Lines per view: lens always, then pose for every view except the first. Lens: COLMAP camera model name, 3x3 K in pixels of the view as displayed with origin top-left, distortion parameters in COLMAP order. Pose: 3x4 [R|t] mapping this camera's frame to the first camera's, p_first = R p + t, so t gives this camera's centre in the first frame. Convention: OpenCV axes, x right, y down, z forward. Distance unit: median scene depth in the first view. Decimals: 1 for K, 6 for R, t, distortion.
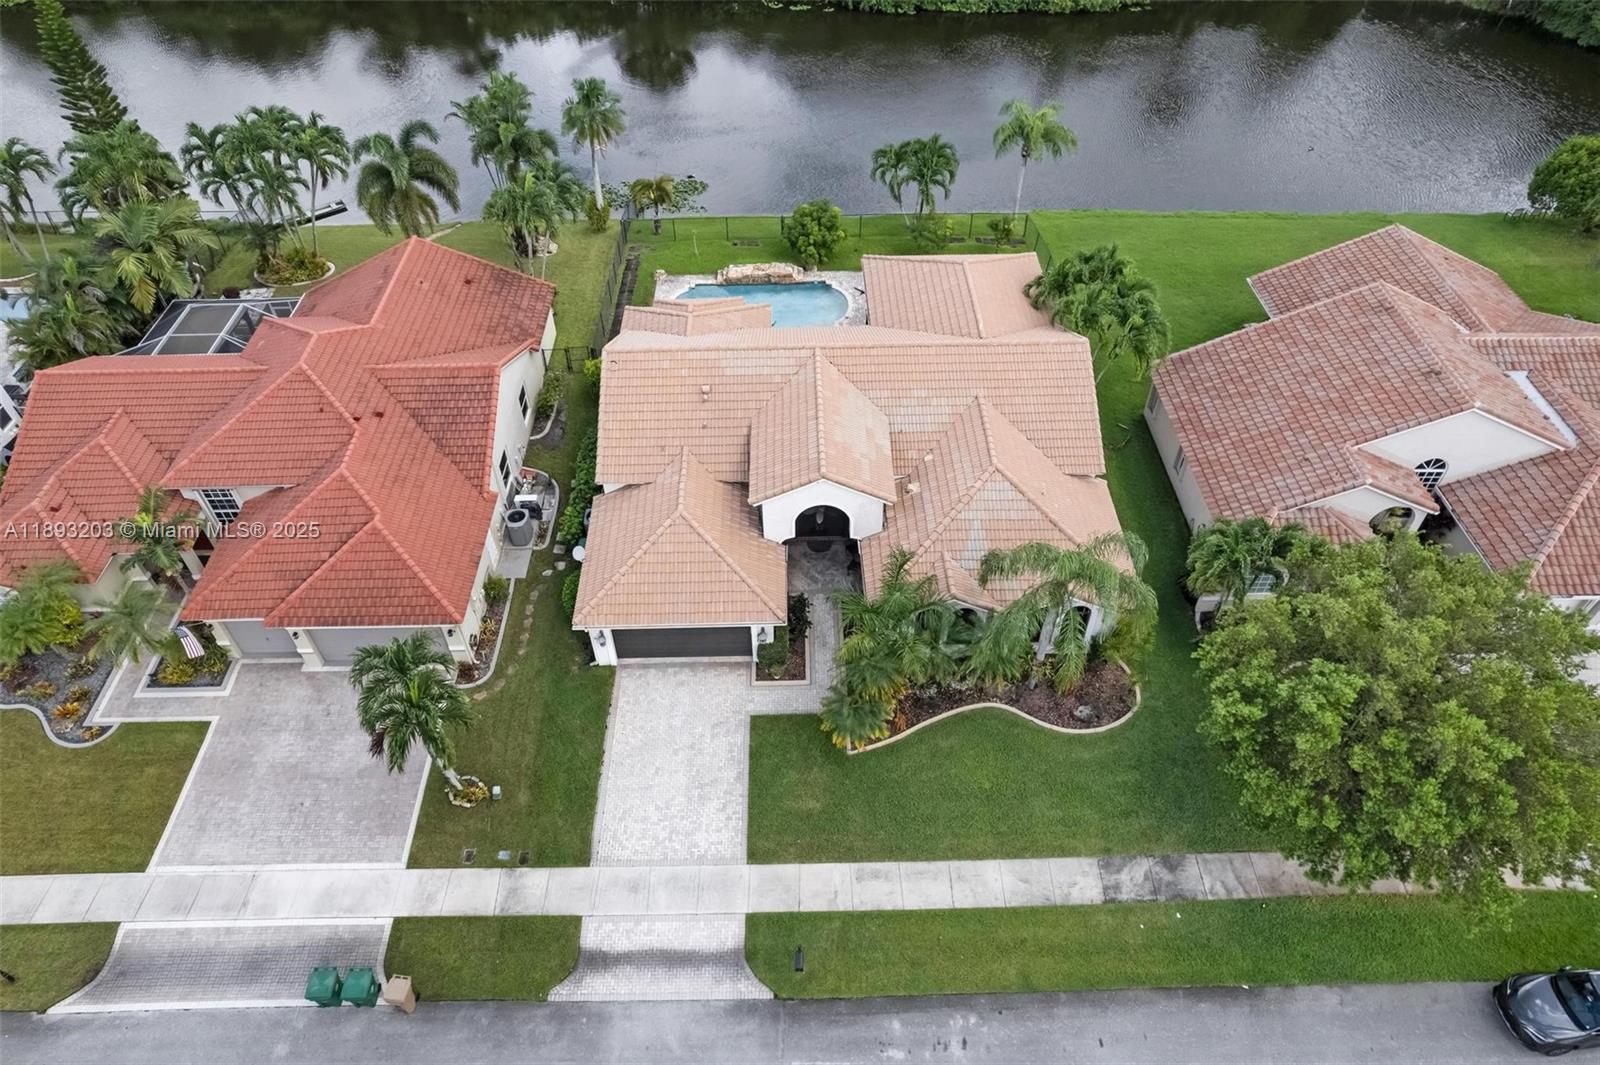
lens RADIAL K [[1026.1, 0, 795.1], [0, 1026.1, 532.2], [0, 0, 1]] dist [-0.077830, 0.073563]
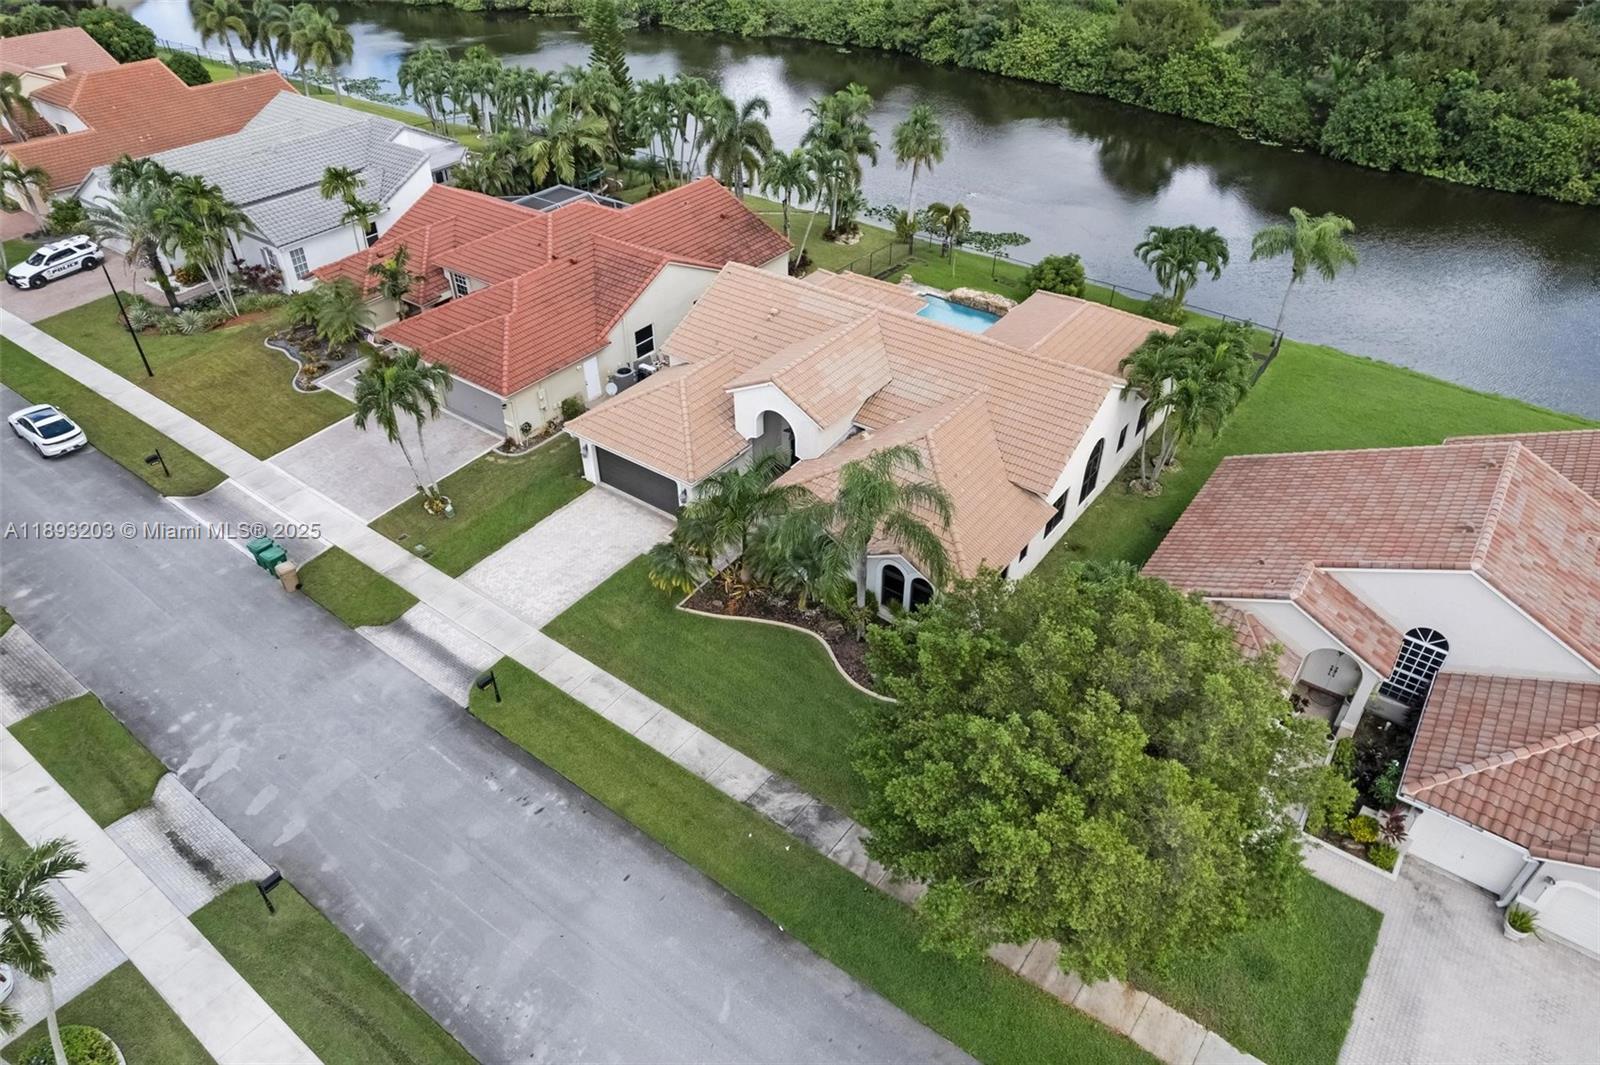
lens RADIAL K [[1036.5, 0, 797.6], [0, 1036.5, 523.1], [0, 0, 1]] dist [-0.079144, 0.075843]
pose [[0.788854, 0.371961, -0.489238, 0.643894], [-0.438684, 0.898311, -0.024366, 0.099725], [0.430425, 0.233842, 0.871810, 0.054089]]
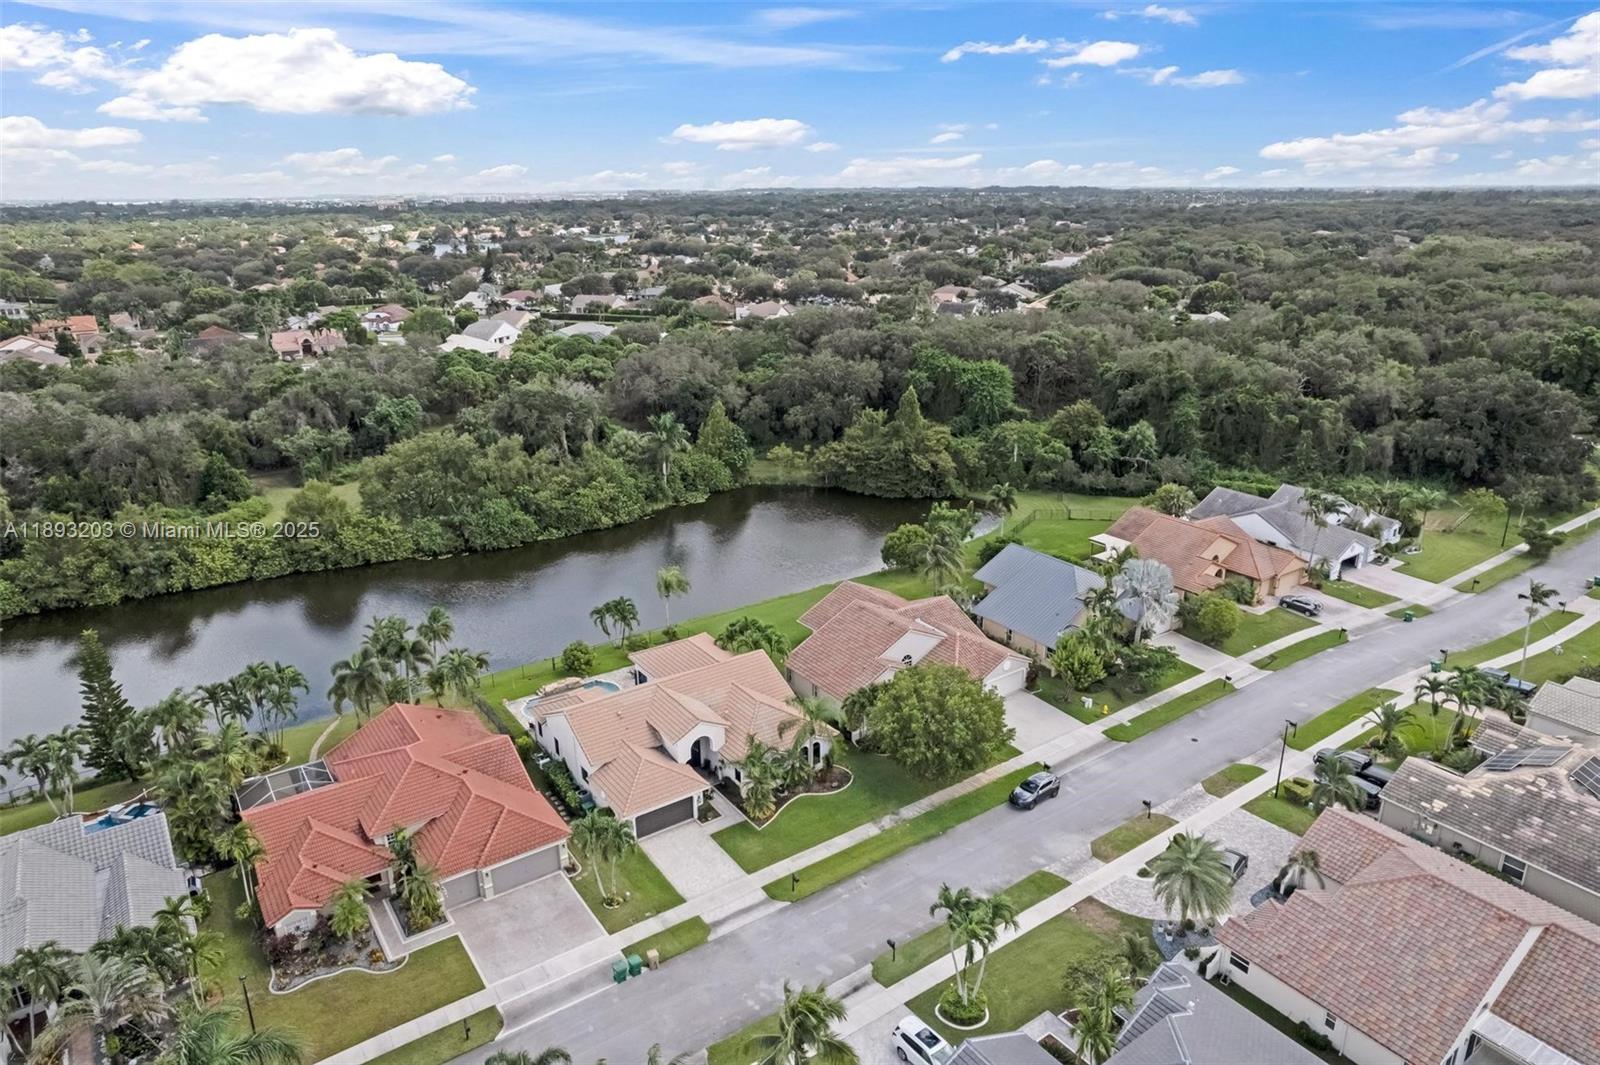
lens RADIAL K [[1036.5, 0, 797.6], [0, 1036.5, 523.1], [0, 0, 1]] dist [-0.079144, 0.075843]
pose [[0.826038, -0.175044, 0.535743, -0.922662], [0.399941, 0.851806, -0.338339, 0.422269], [-0.397125, 0.493746, 0.773632, -1.054213]]
